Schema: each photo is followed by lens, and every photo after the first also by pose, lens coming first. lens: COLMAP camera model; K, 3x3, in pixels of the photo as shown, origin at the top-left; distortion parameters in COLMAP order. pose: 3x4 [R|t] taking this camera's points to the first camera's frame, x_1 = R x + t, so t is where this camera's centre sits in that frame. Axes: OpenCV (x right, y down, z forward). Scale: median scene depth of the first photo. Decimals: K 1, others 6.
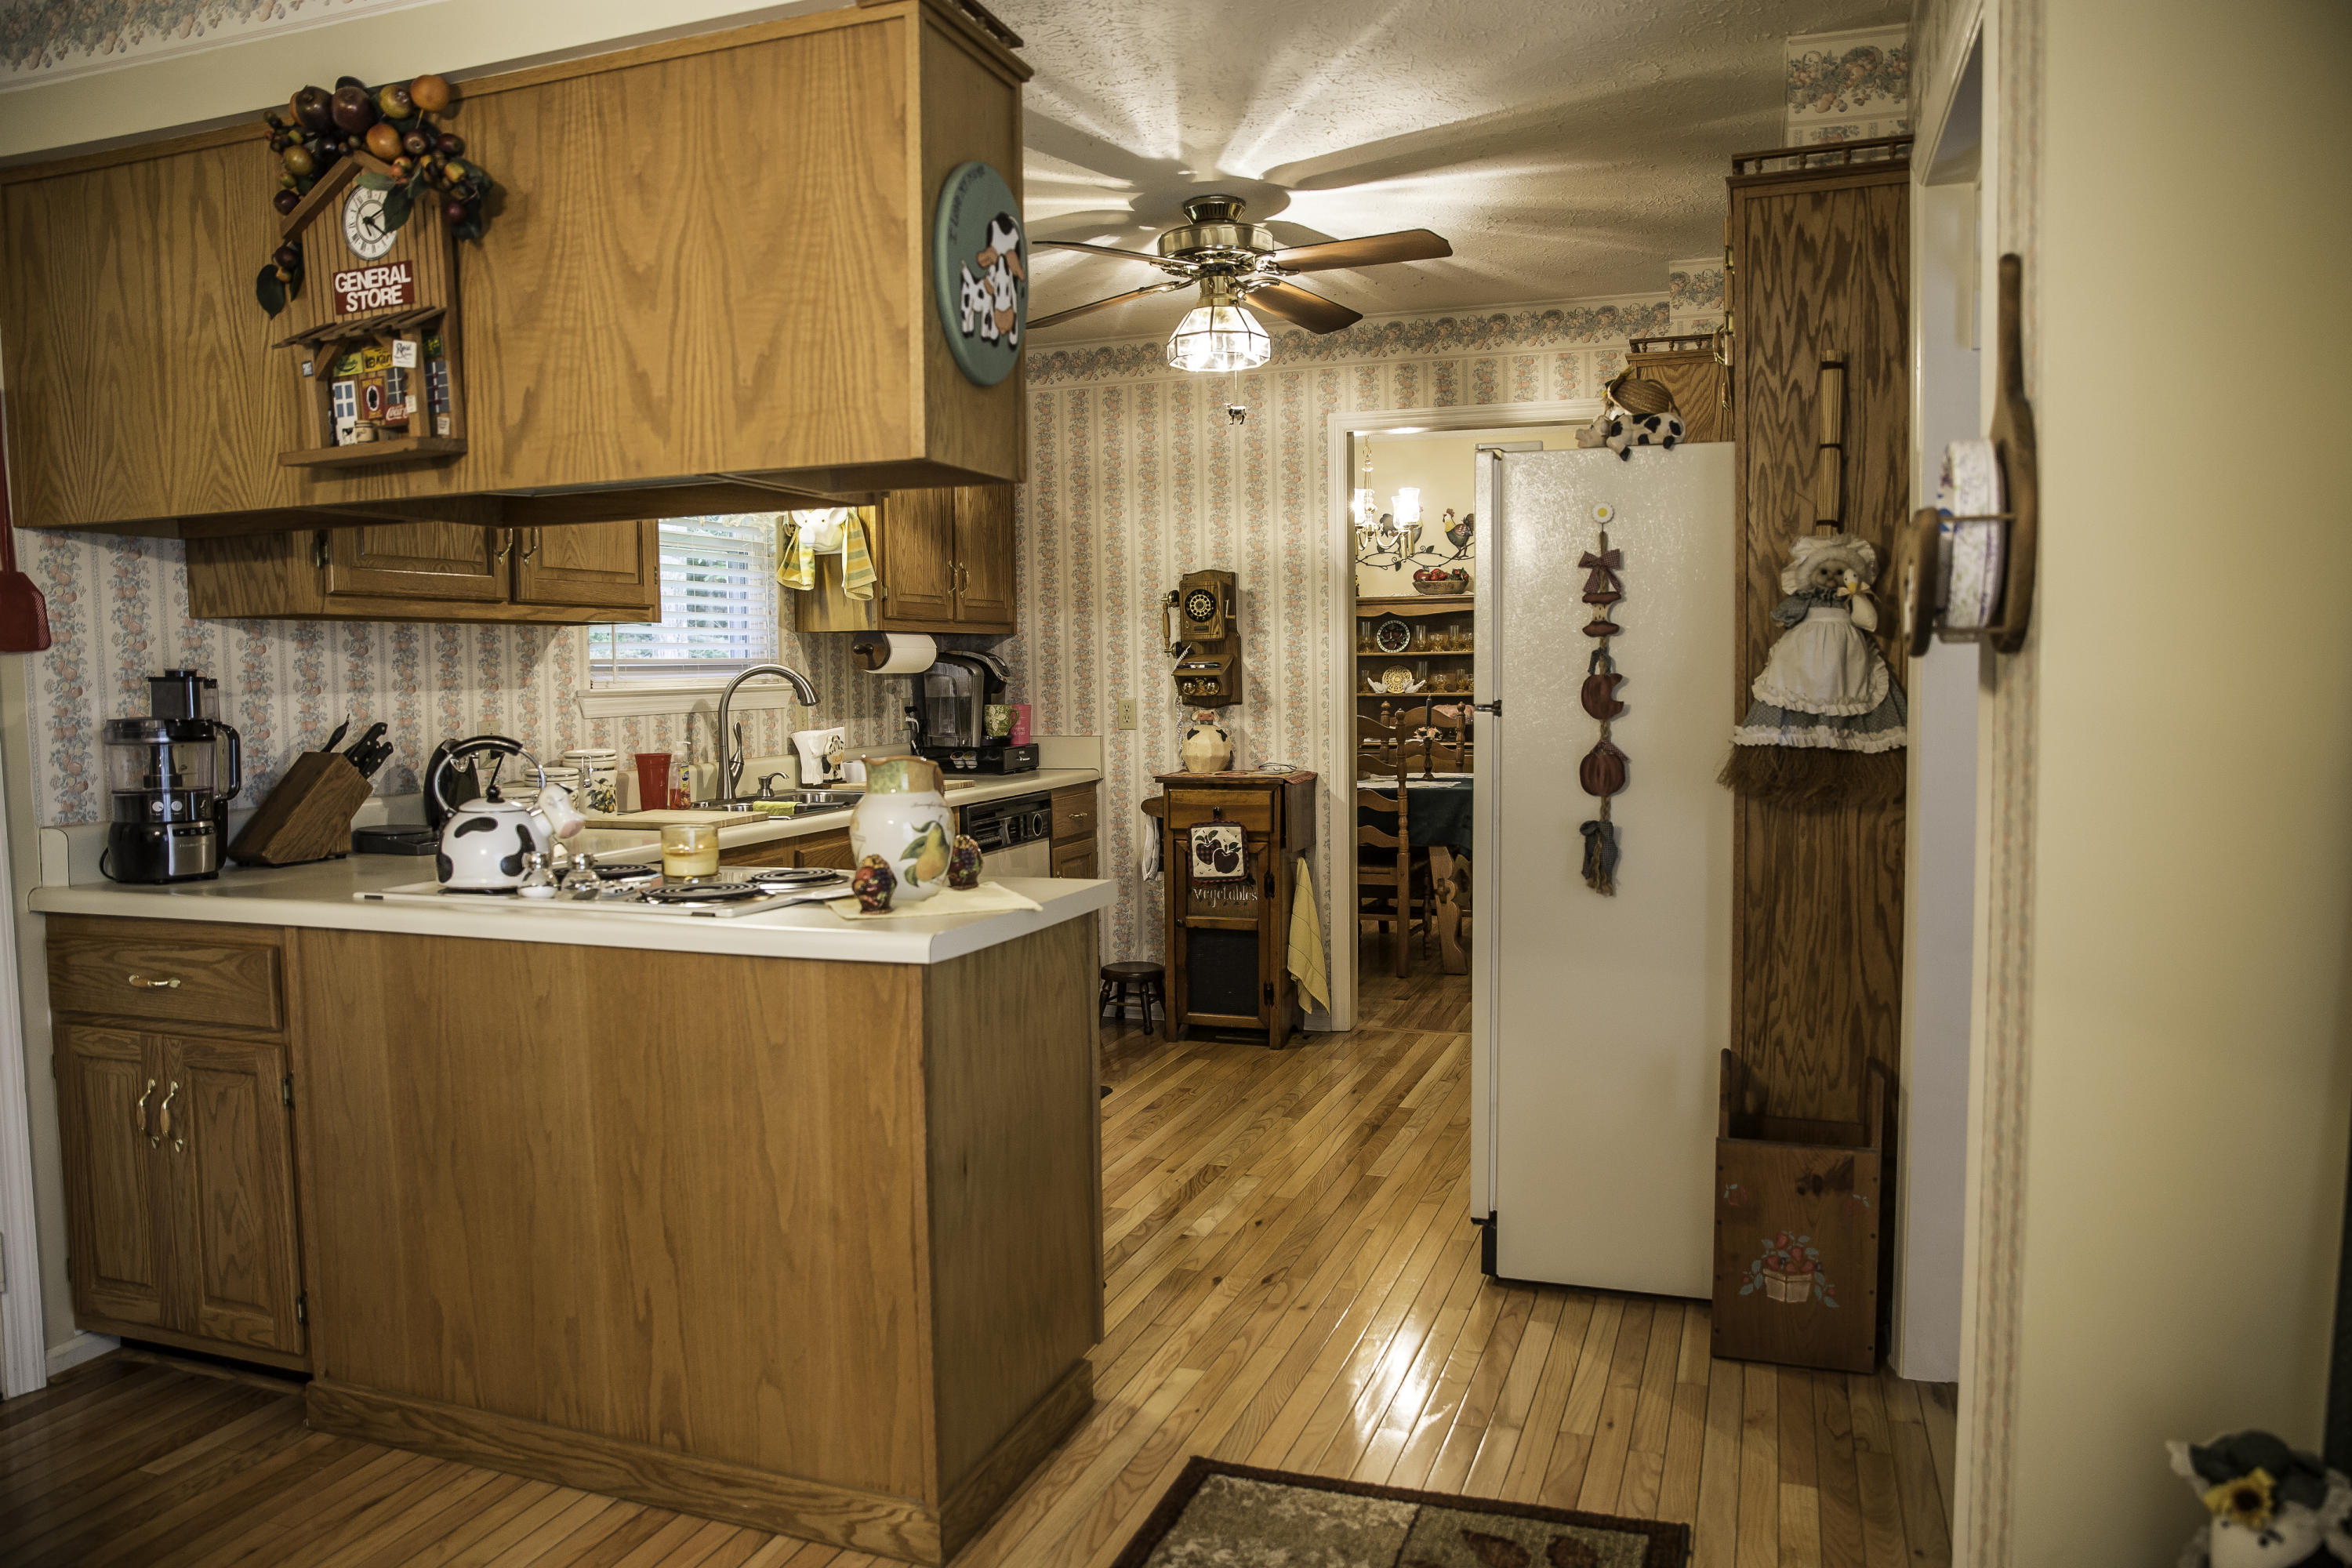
lens RADIAL K [[1623.1, 0, 1180.2], [0, 1623.1, 786.2], [0, 0, 1]] dist [-0.074774, 0.031720]
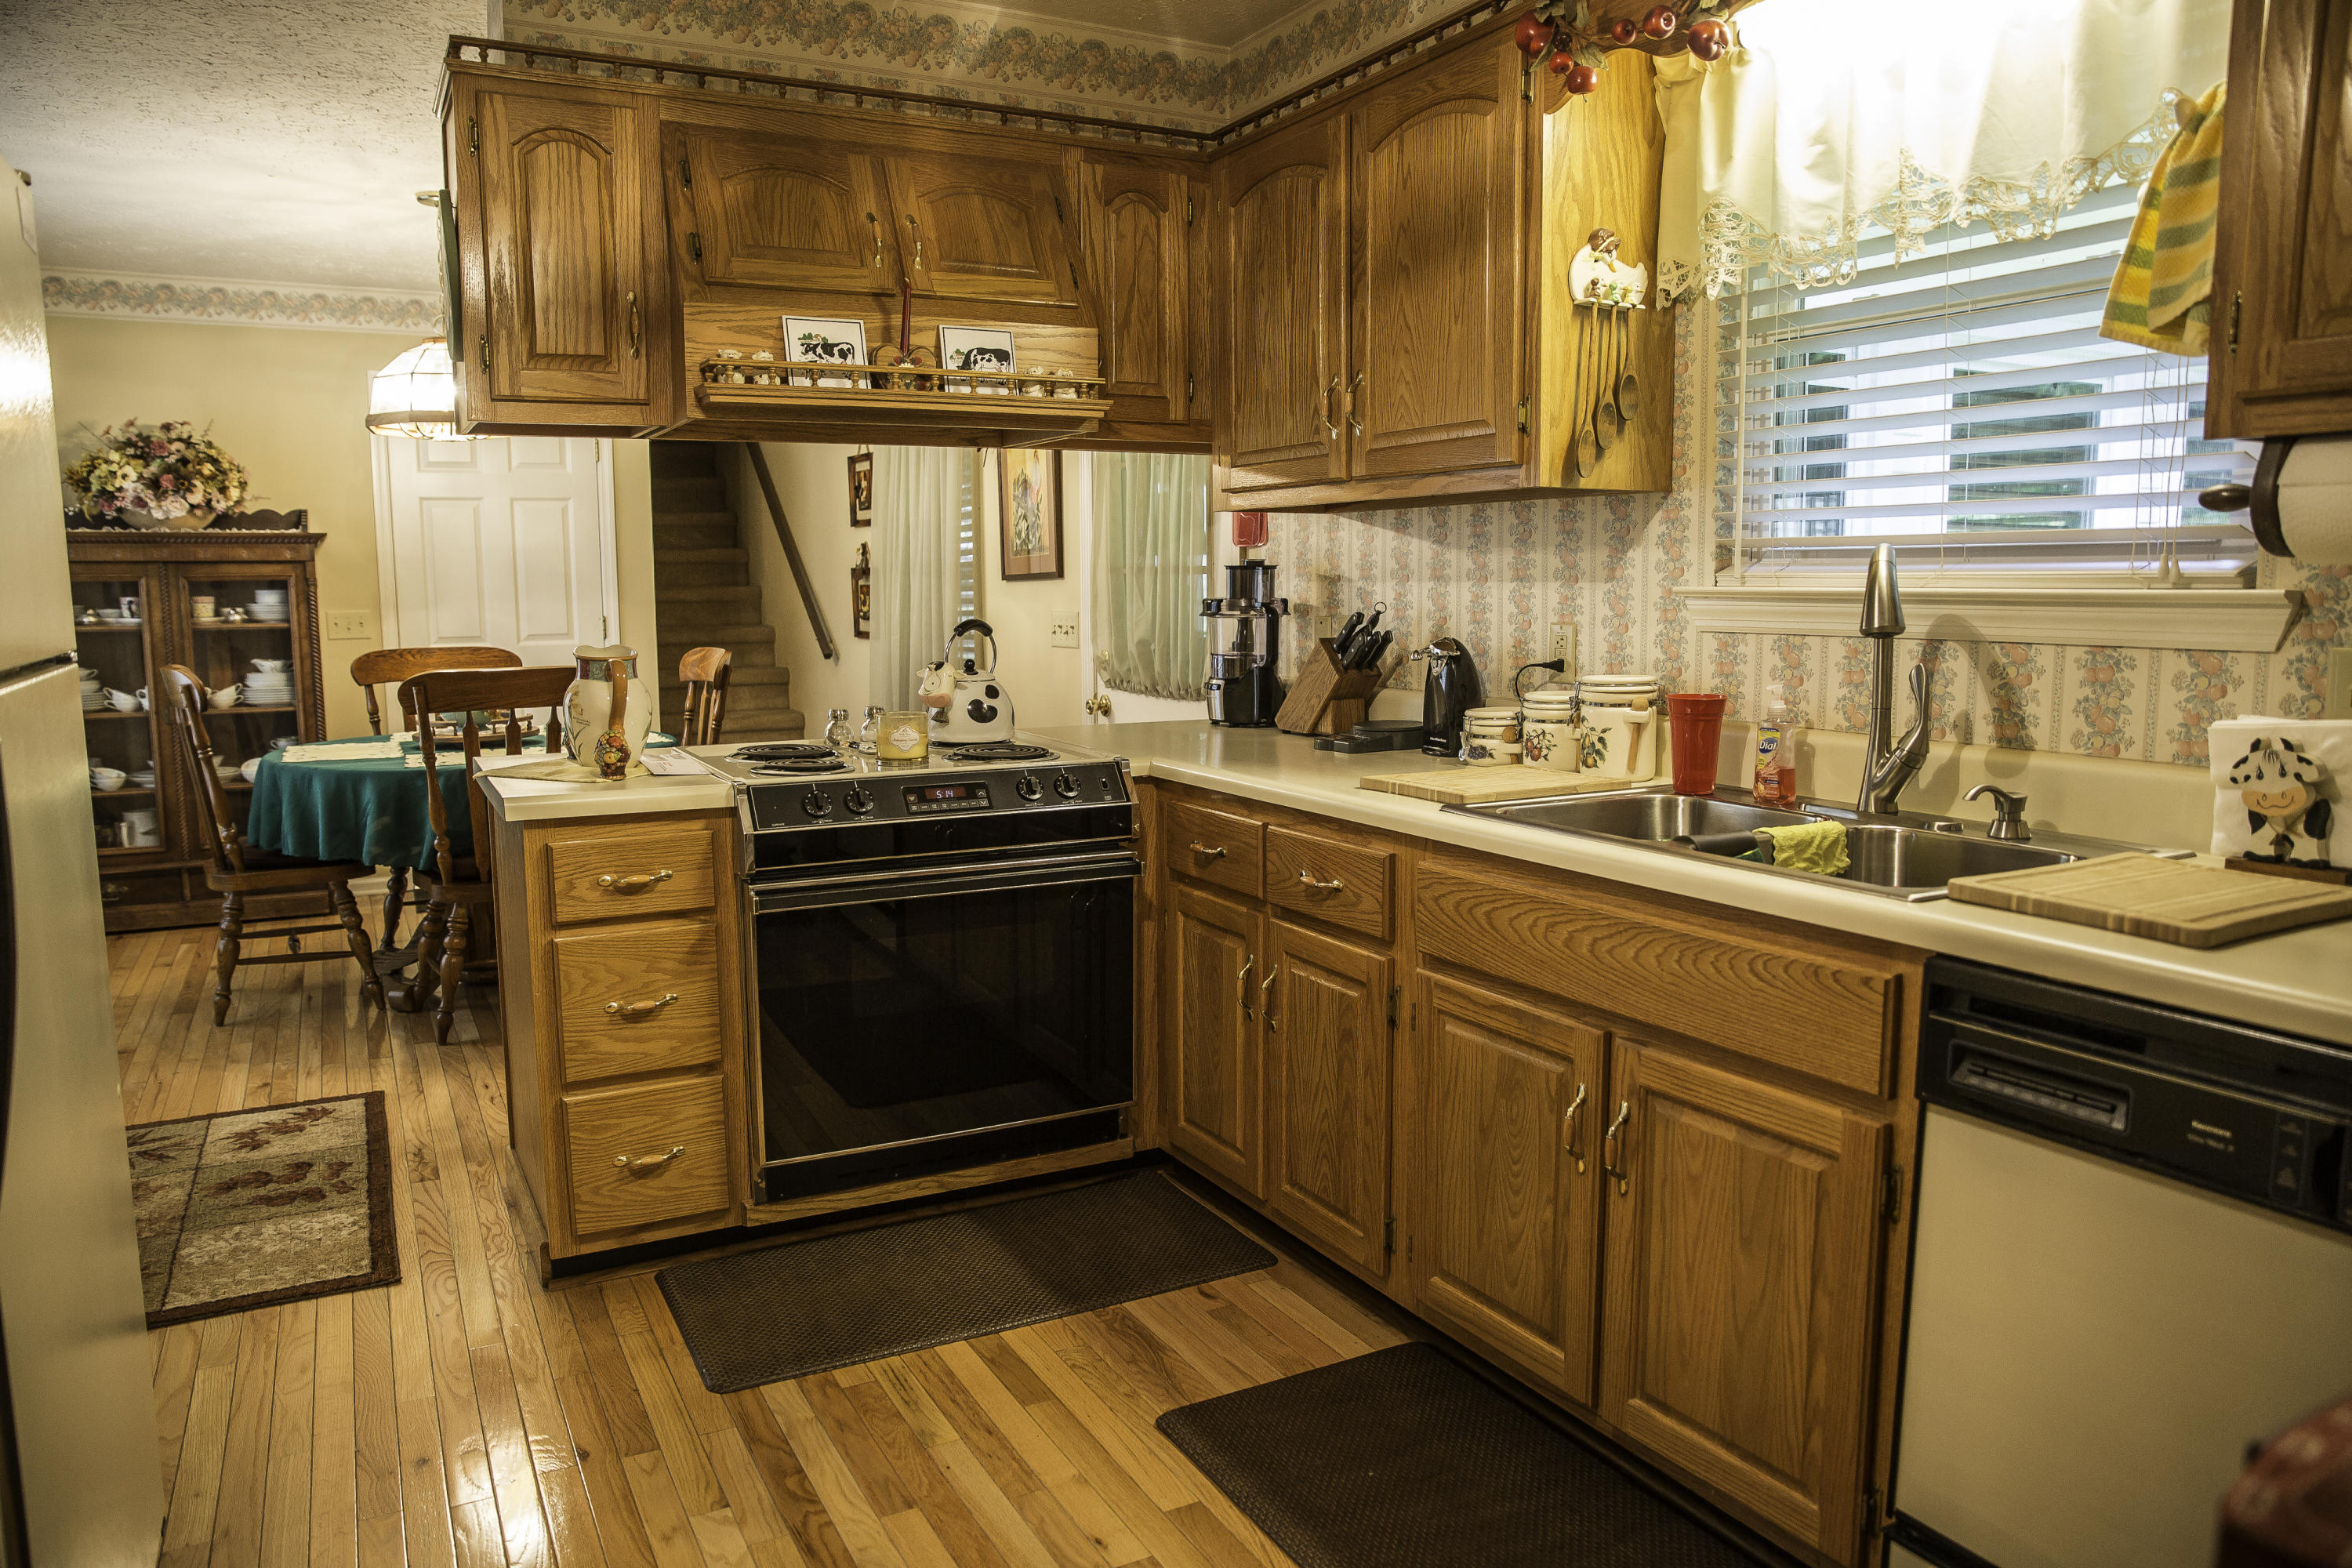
lens RADIAL K [[1623.1, 0, 1181.5], [0, 1623.1, 786.7], [0, 0, 1]] dist [-0.074774, 0.031720]
pose [[-0.670311, 0.106008, -0.734469, 0.287071], [-0.045377, 0.982037, 0.183153, -0.100027], [0.740691, 0.156098, -0.653460, 1.417028]]
